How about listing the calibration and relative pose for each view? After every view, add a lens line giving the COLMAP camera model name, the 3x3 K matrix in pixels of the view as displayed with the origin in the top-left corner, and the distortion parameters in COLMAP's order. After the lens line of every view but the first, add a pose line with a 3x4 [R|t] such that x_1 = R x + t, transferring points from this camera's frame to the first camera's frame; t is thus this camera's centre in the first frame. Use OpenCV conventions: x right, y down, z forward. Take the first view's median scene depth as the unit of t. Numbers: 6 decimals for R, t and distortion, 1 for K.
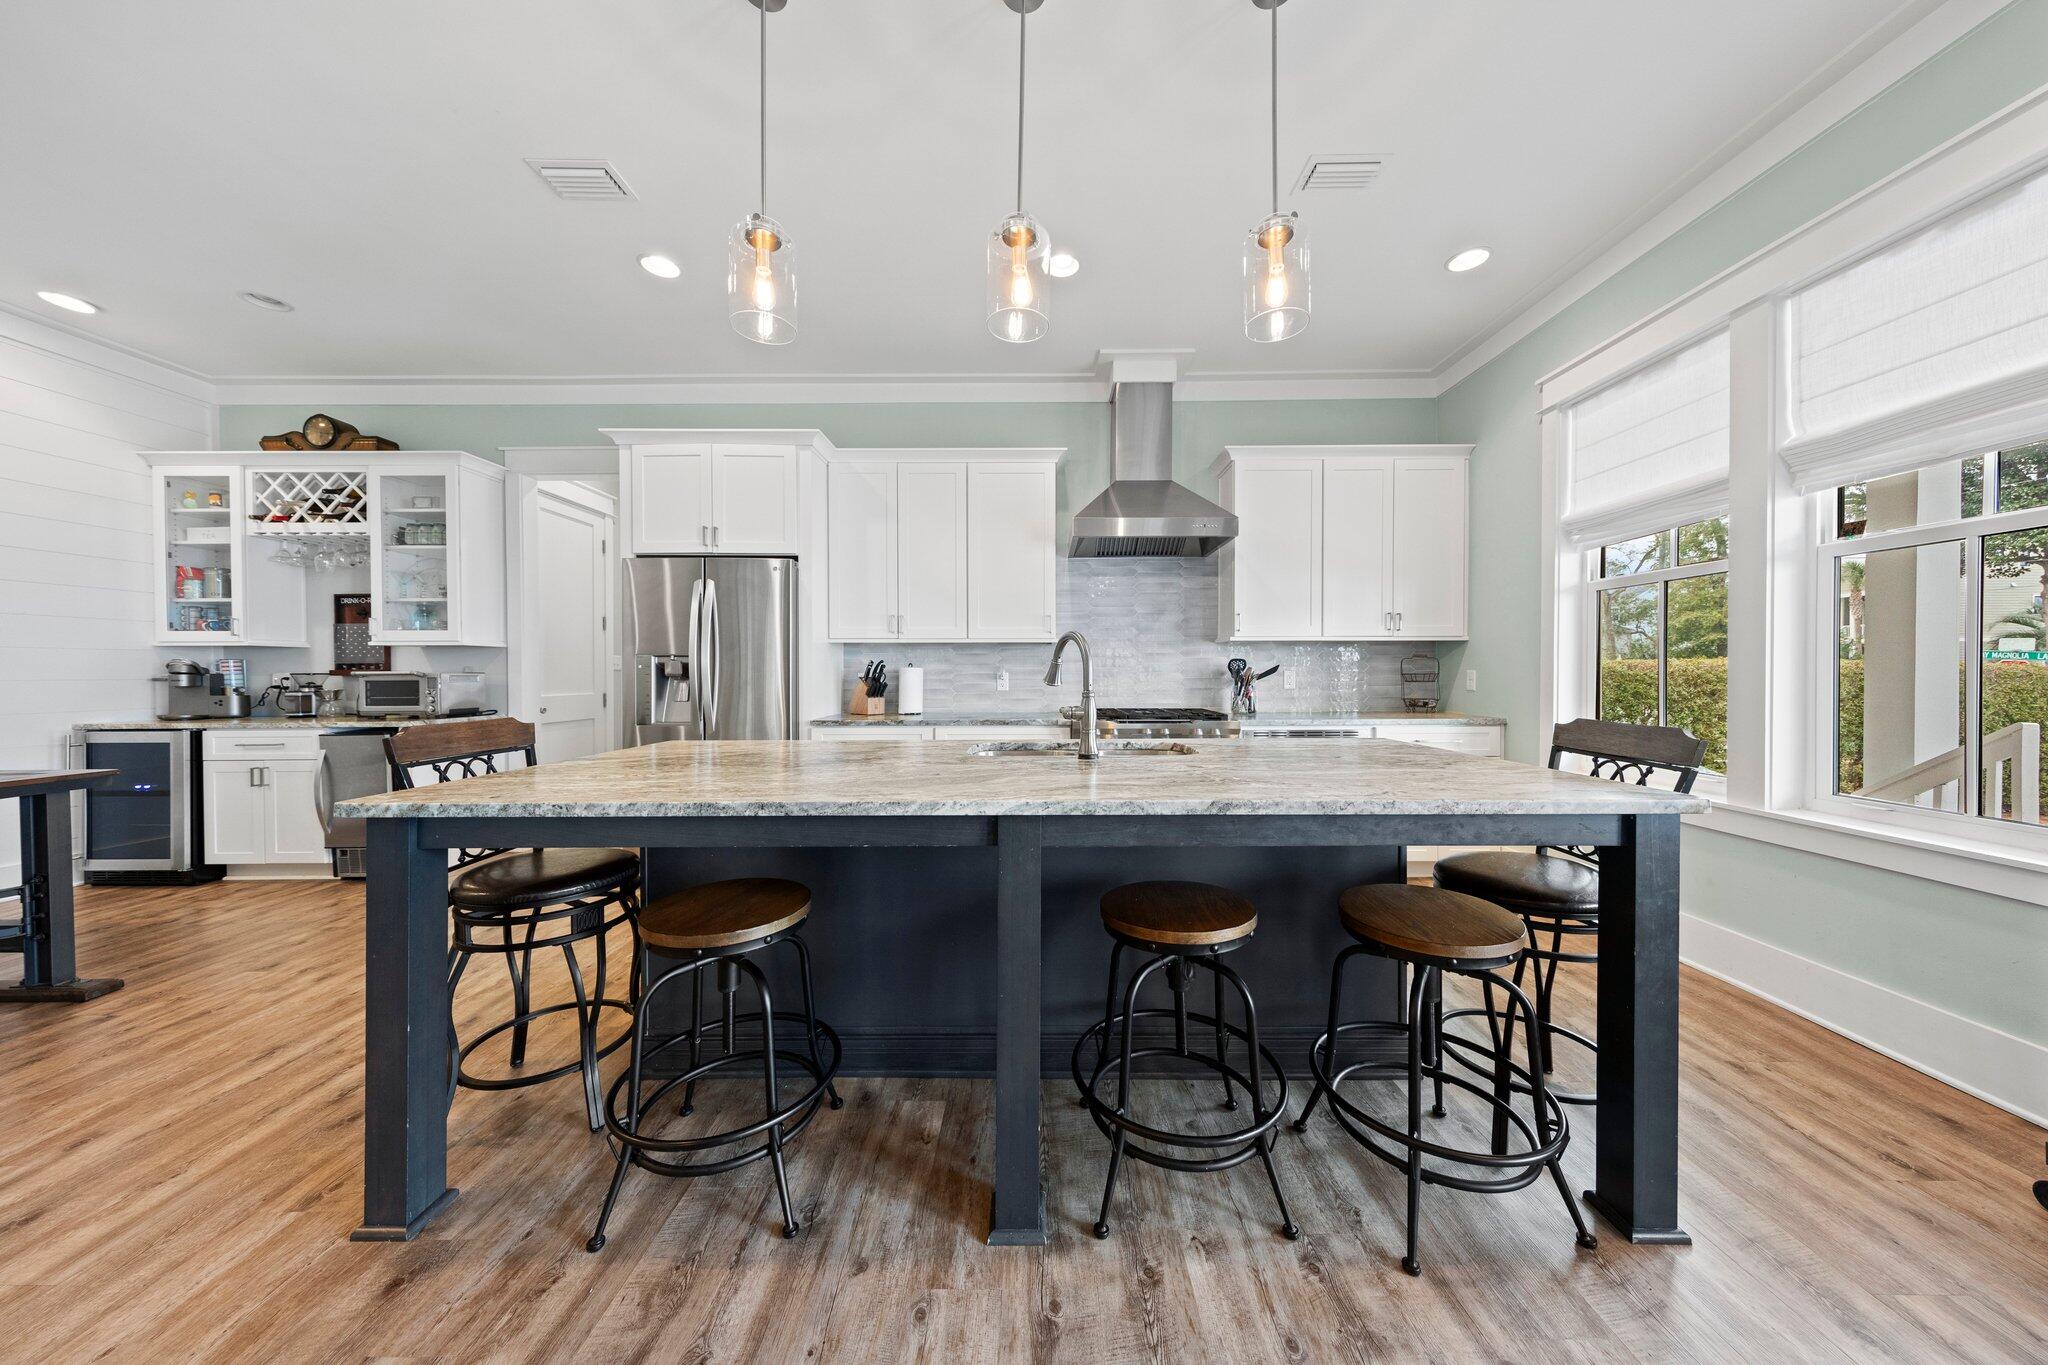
lens RADIAL K [[642.8, 0, 1035.7], [0, 642.8, 680.5], [0, 0, 1]] dist [0.002556, -0.000068]
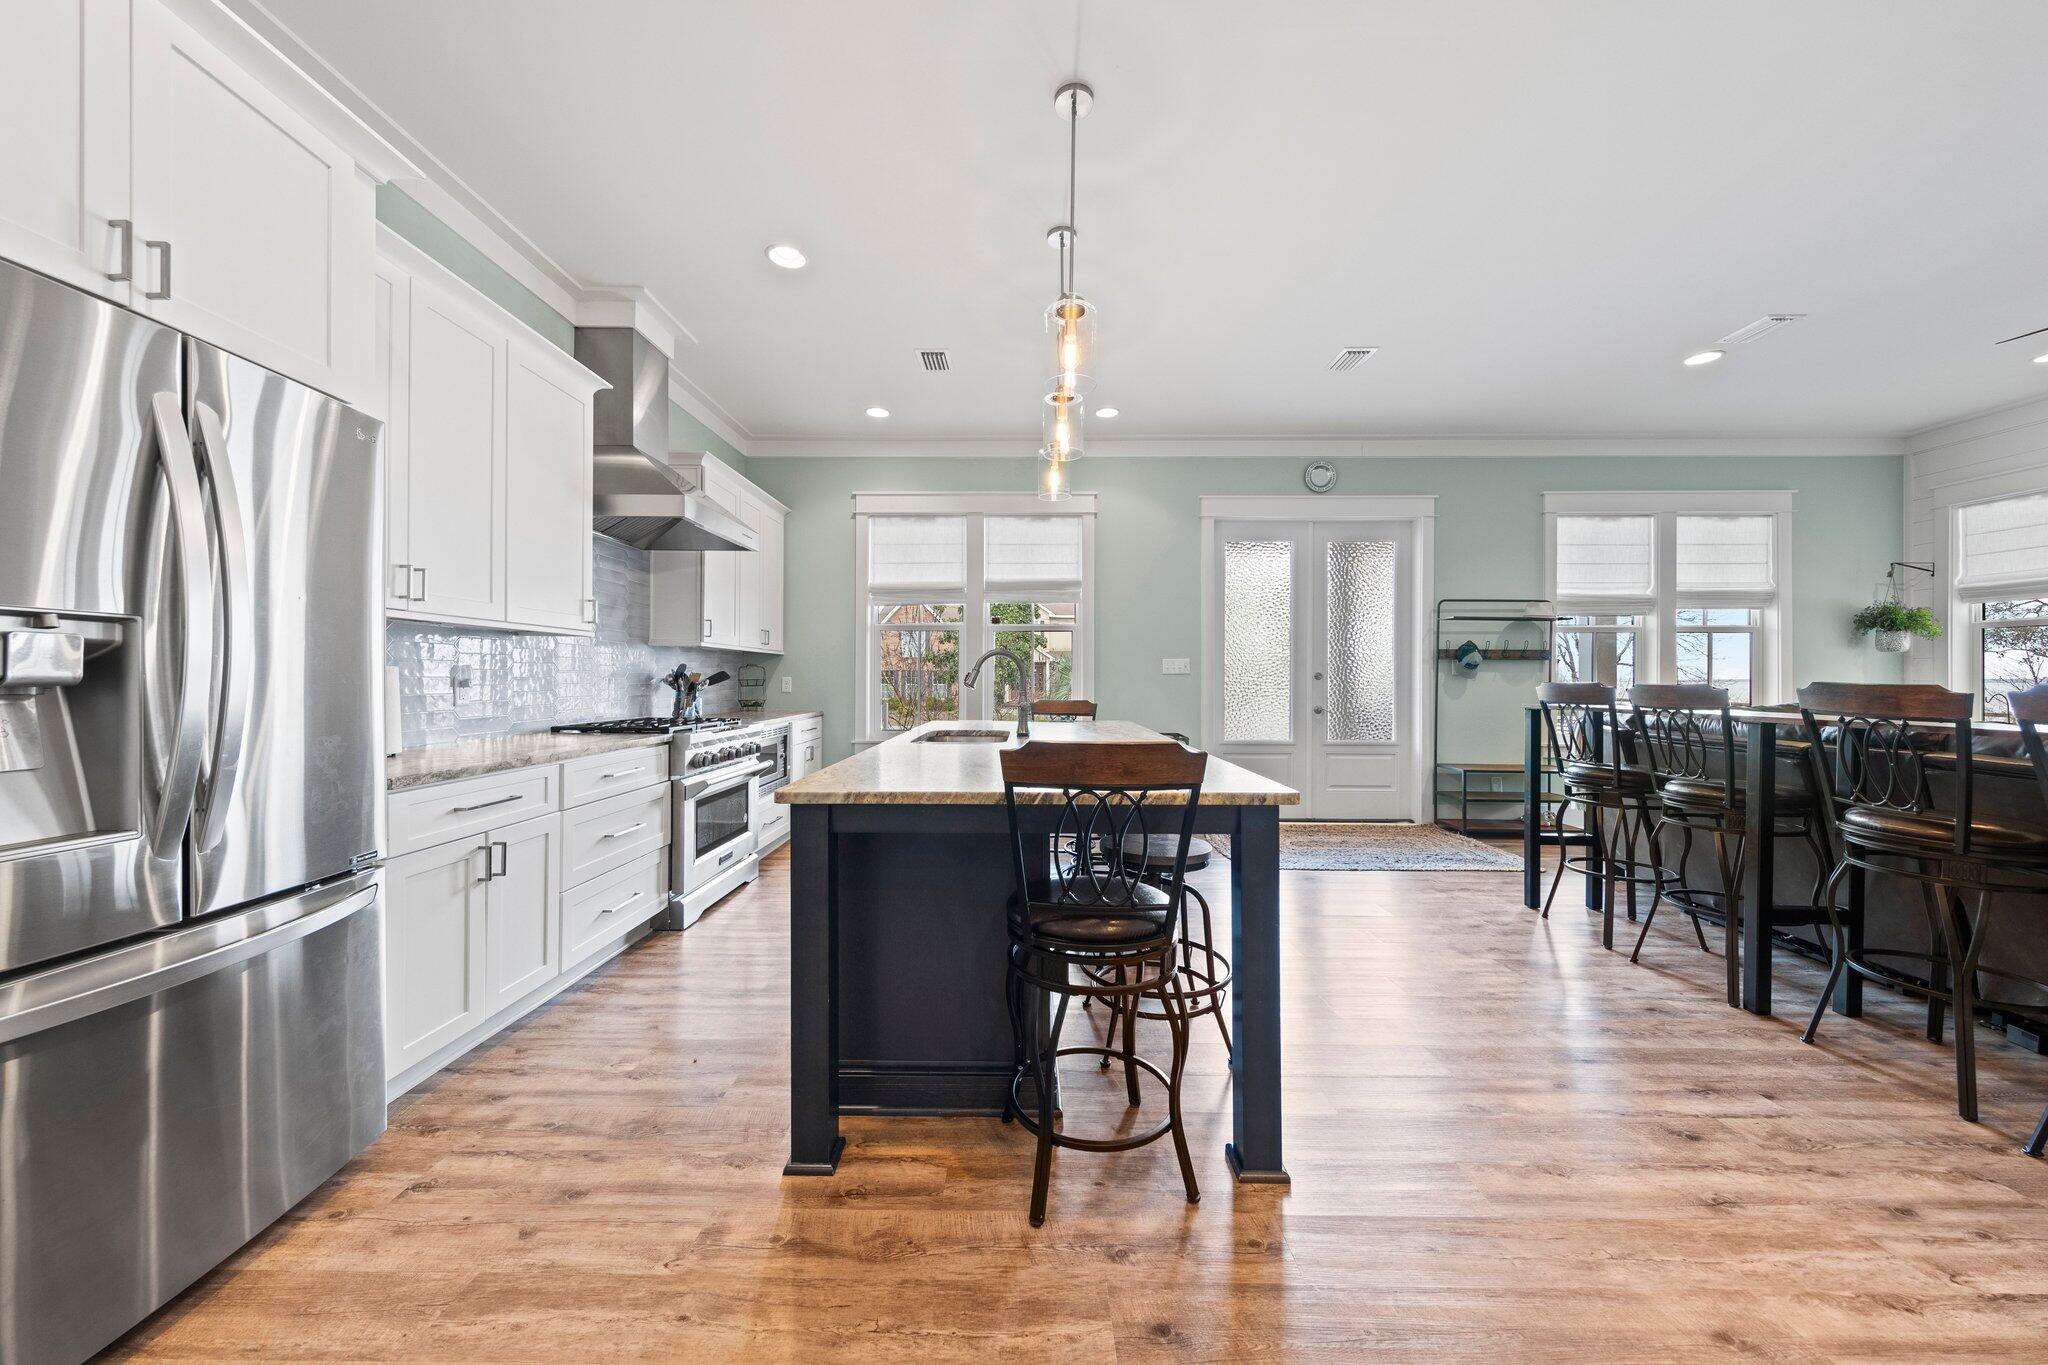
lens RADIAL K [[701.7, 0, 1020.3], [0, 701.7, 677.0], [0, 0, 1]] dist [-0.000035, -0.000003]
pose [[0.005048, 0.003496, 0.999981, -0.755403], [0.006883, 0.999970, -0.003531, -0.007217], [-0.999964, 0.006901, 0.005024, 0.490143]]
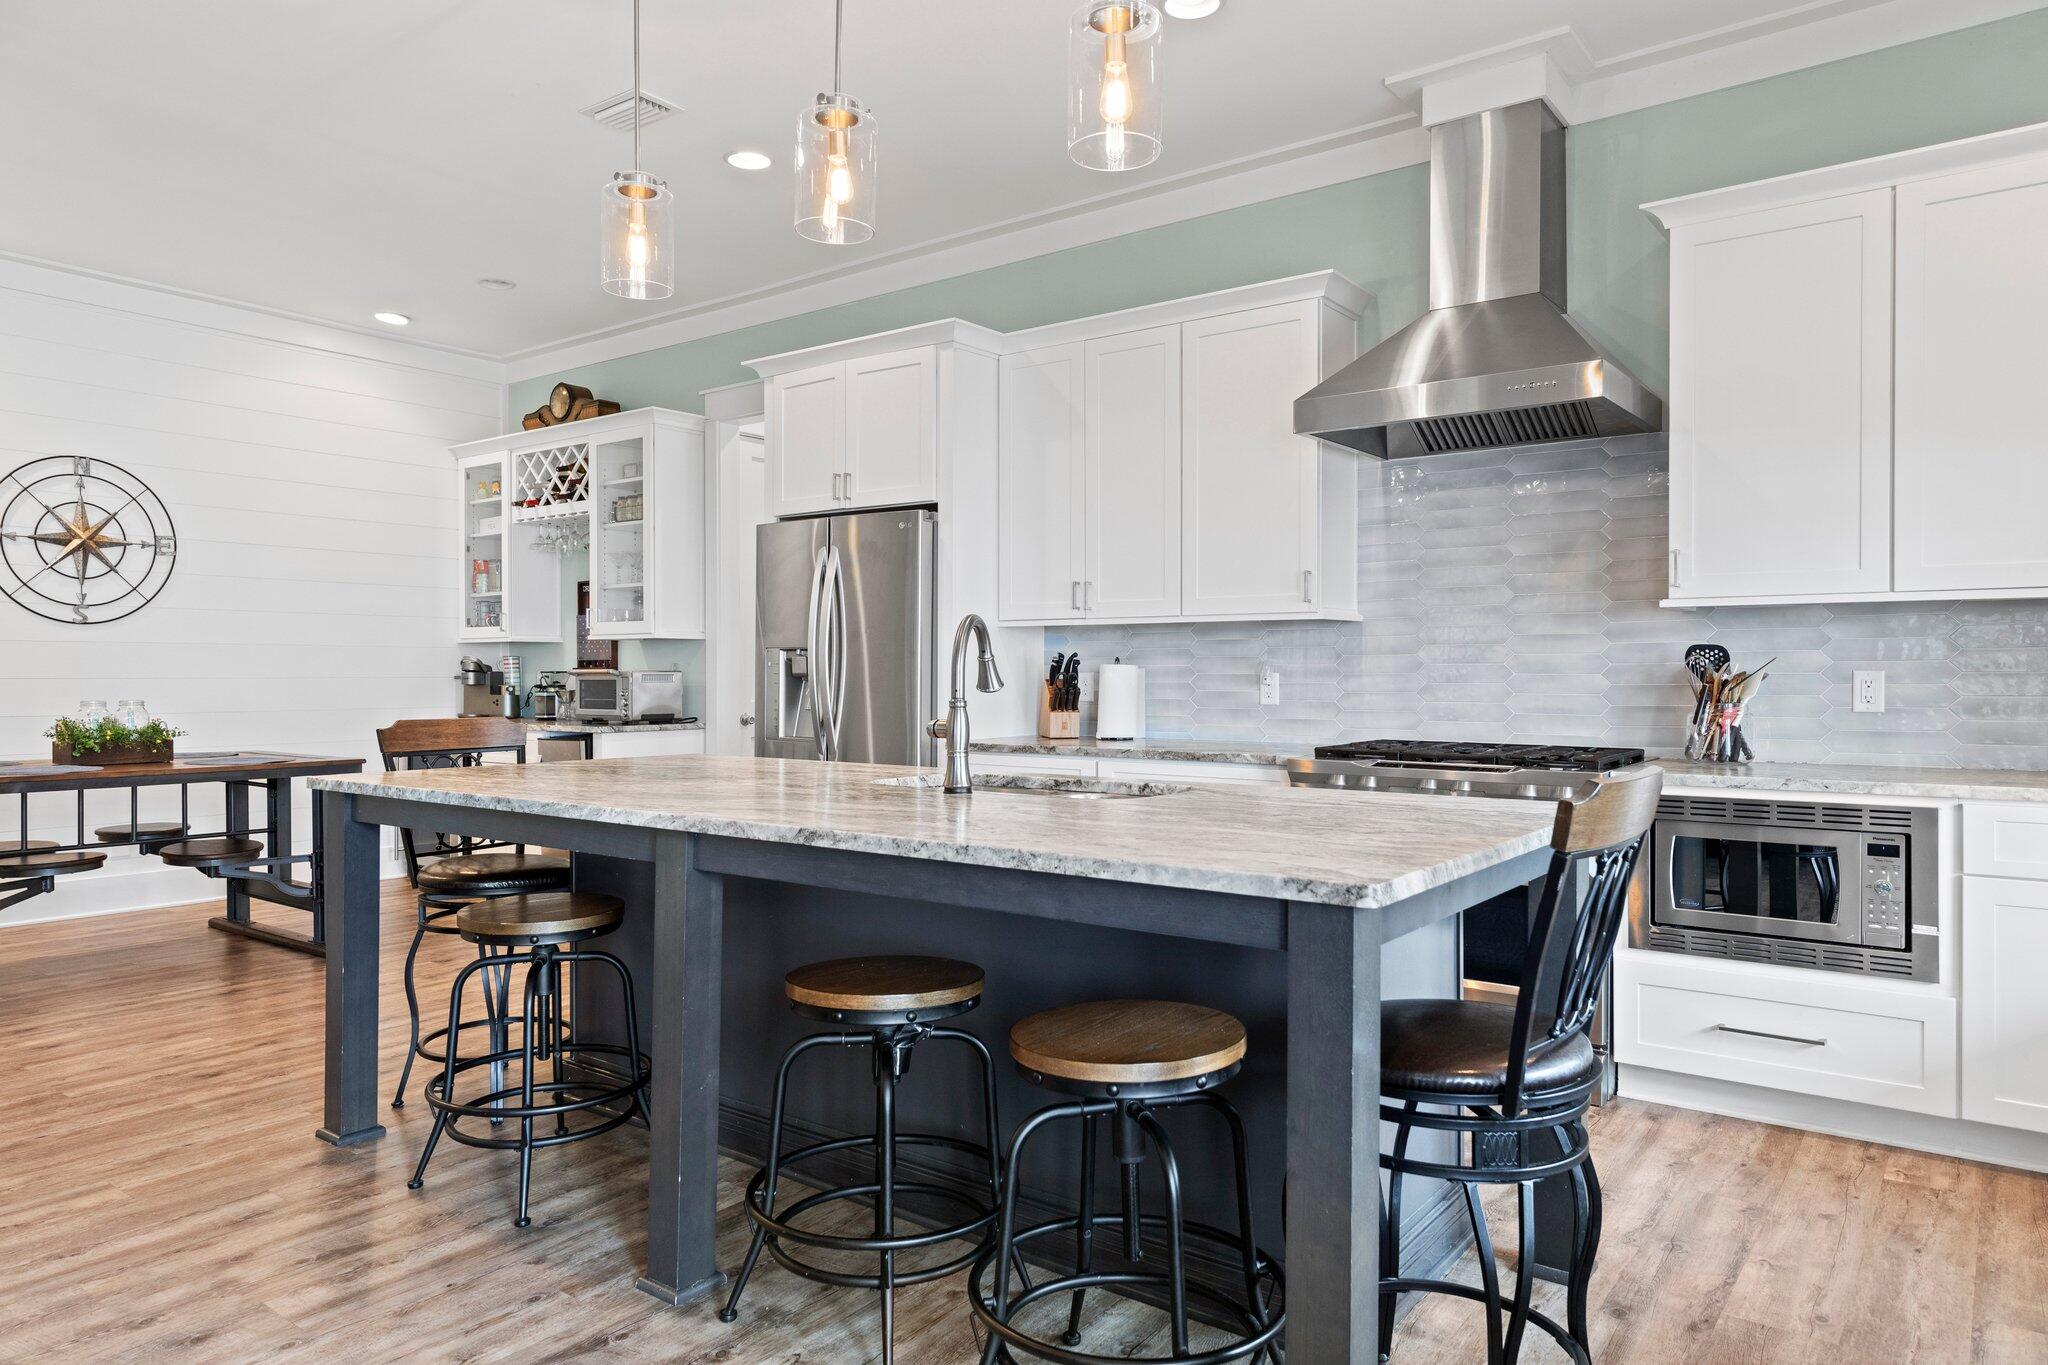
lens RADIAL K [[1284.0, 0, 1018.4], [0, 1284.0, 691.8], [0, 0, 1]] dist [-0.002527, 0.002743]
pose [[0.801507, 0.011605, -0.597873, 0.478116], [-0.009729, 0.999932, 0.006367, -0.000492], [0.597906, 0.000713, 0.801566, -0.051018]]
